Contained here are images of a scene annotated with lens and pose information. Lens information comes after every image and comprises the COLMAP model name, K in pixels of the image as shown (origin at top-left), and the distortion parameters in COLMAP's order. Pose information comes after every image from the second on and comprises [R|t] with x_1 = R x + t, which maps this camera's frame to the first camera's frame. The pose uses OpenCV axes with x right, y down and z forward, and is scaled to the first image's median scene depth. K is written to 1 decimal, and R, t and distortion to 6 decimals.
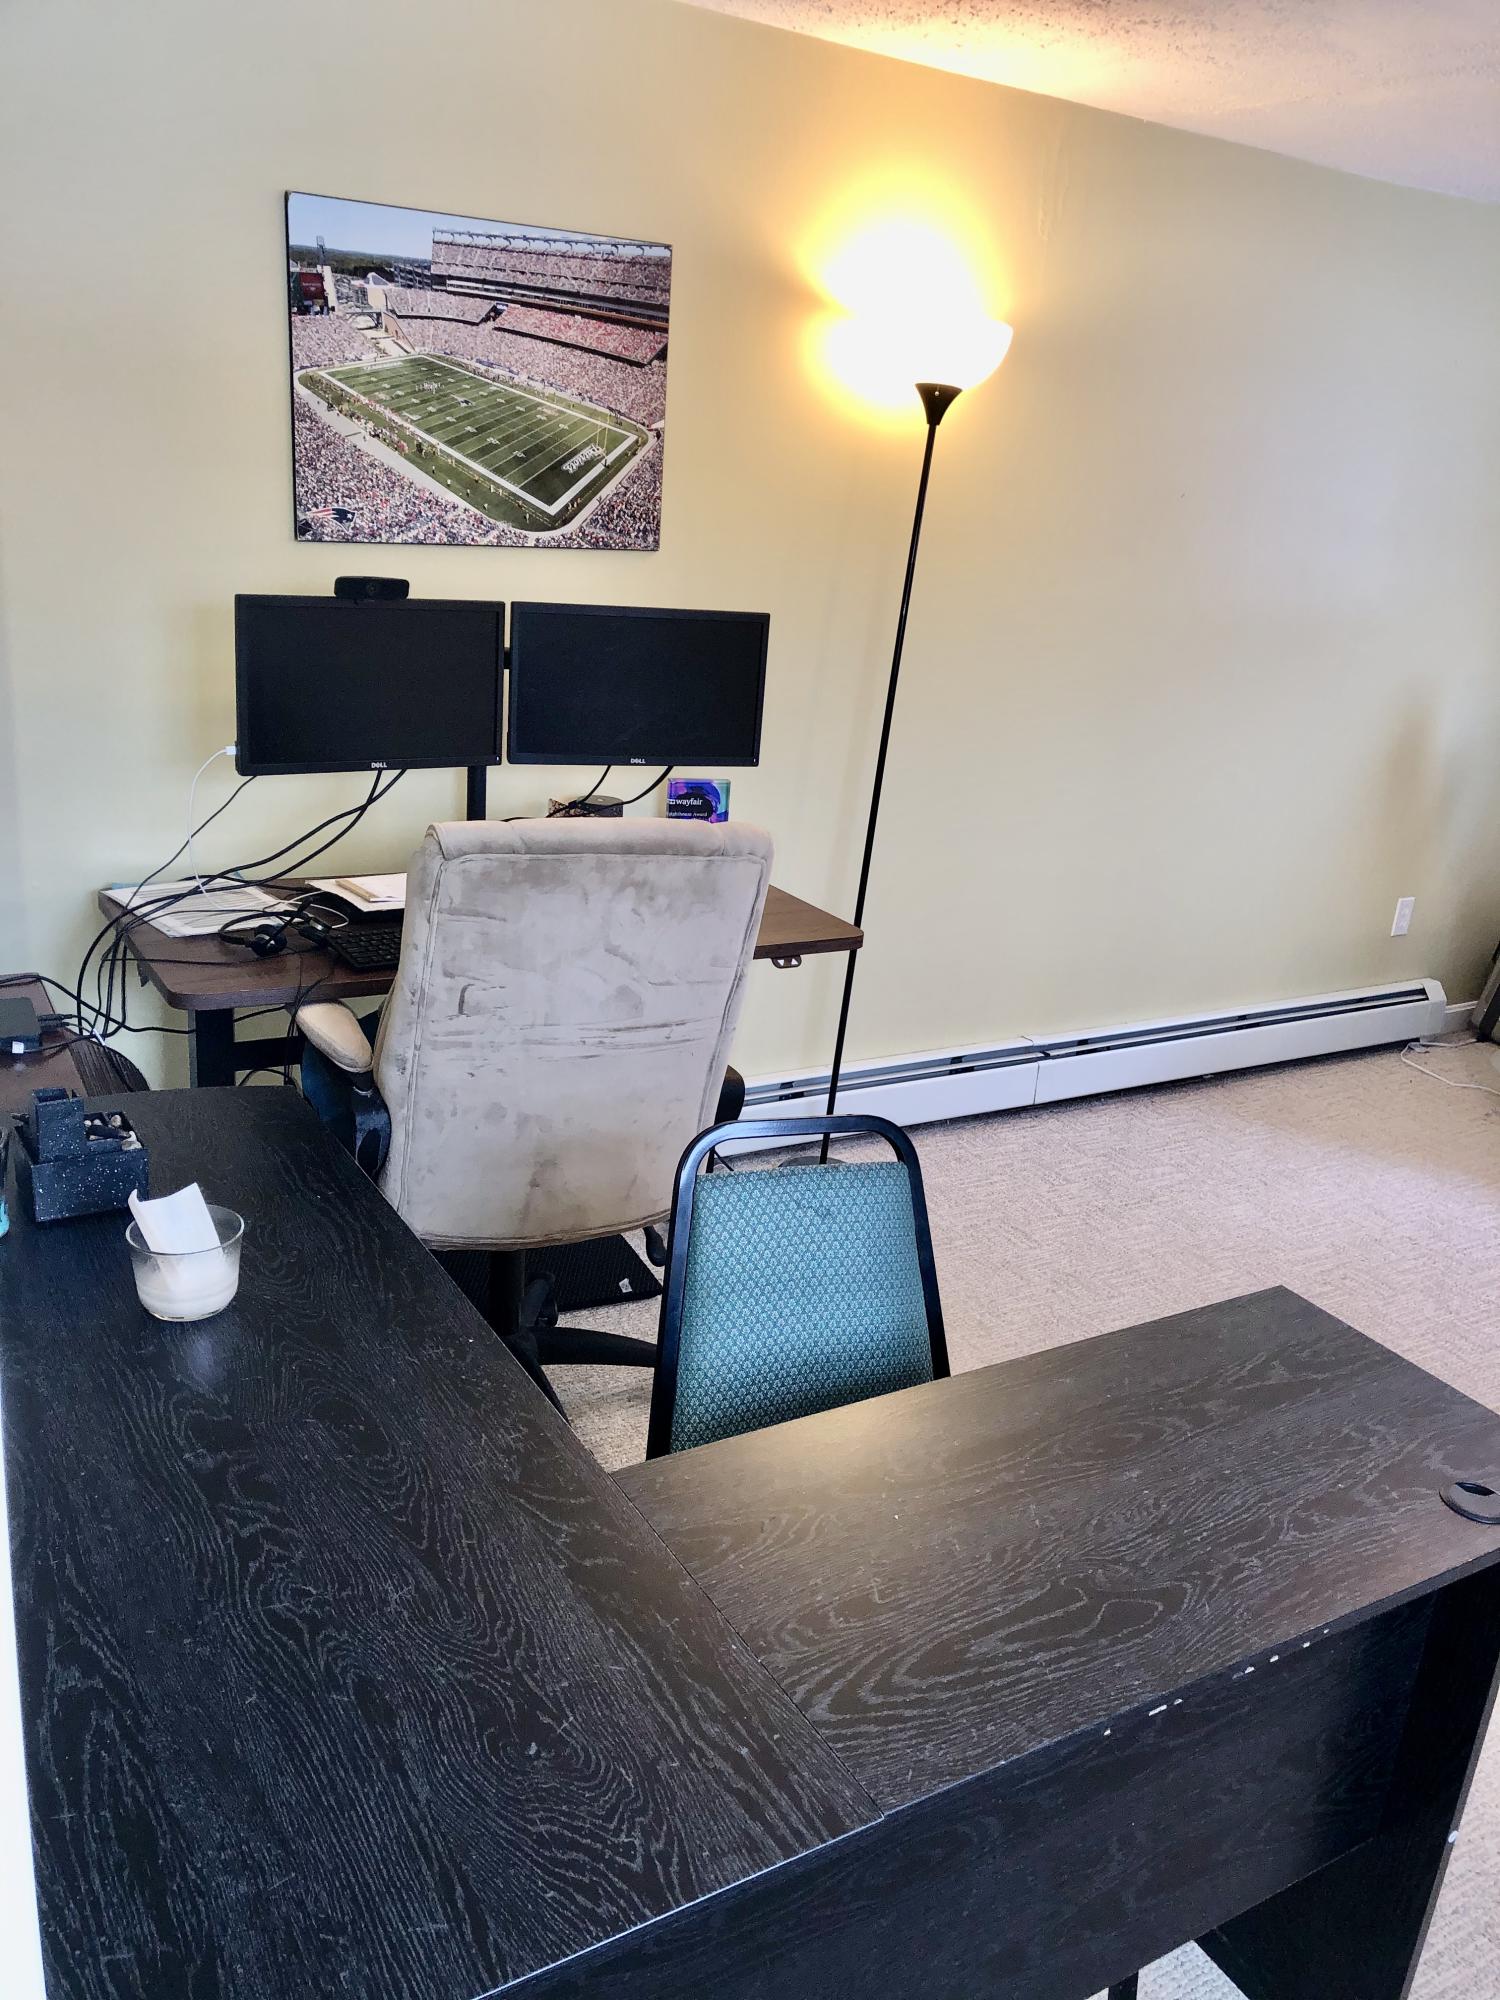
lens RADIAL K [[1646.9, 0, 747.3], [0, 1646.9, 1010.4], [0, 0, 1]] dist [0.011822, -0.000144]
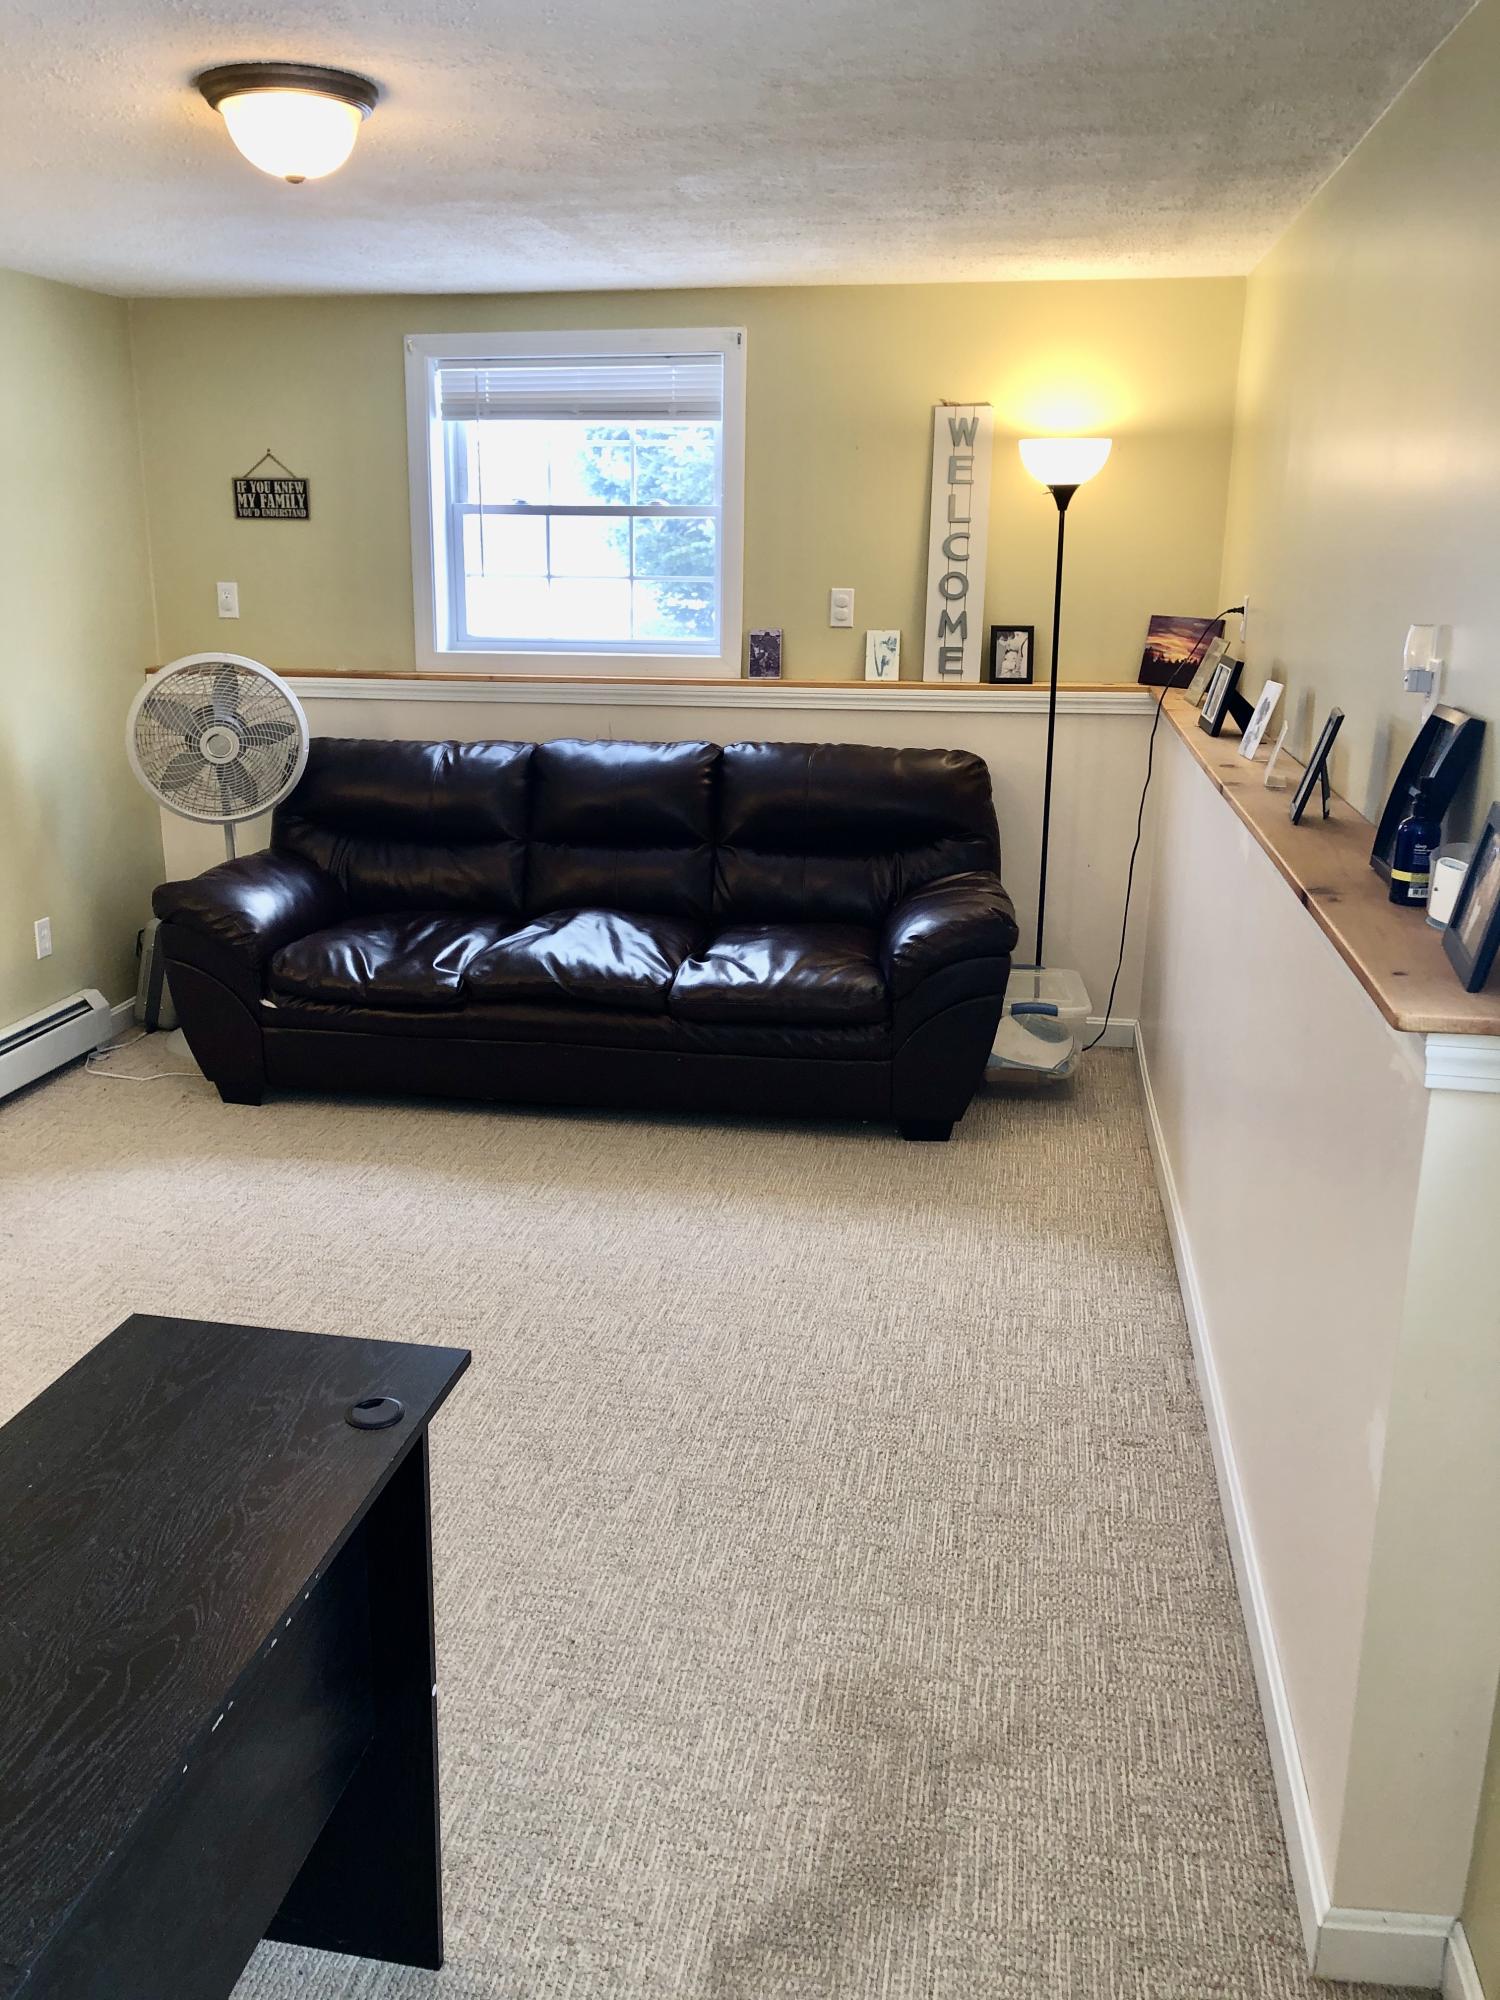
lens RADIAL K [[1646.9, 0, 746.0], [0, 1646.9, 994.8], [0, 0, 1]] dist [0.011822, -0.000144]
pose [[0.662541, -0.277829, 0.695593, -0.110540], [0.286379, 0.952067, 0.107496, -0.032862], [-0.692117, 0.127983, 0.710348, -0.044101]]
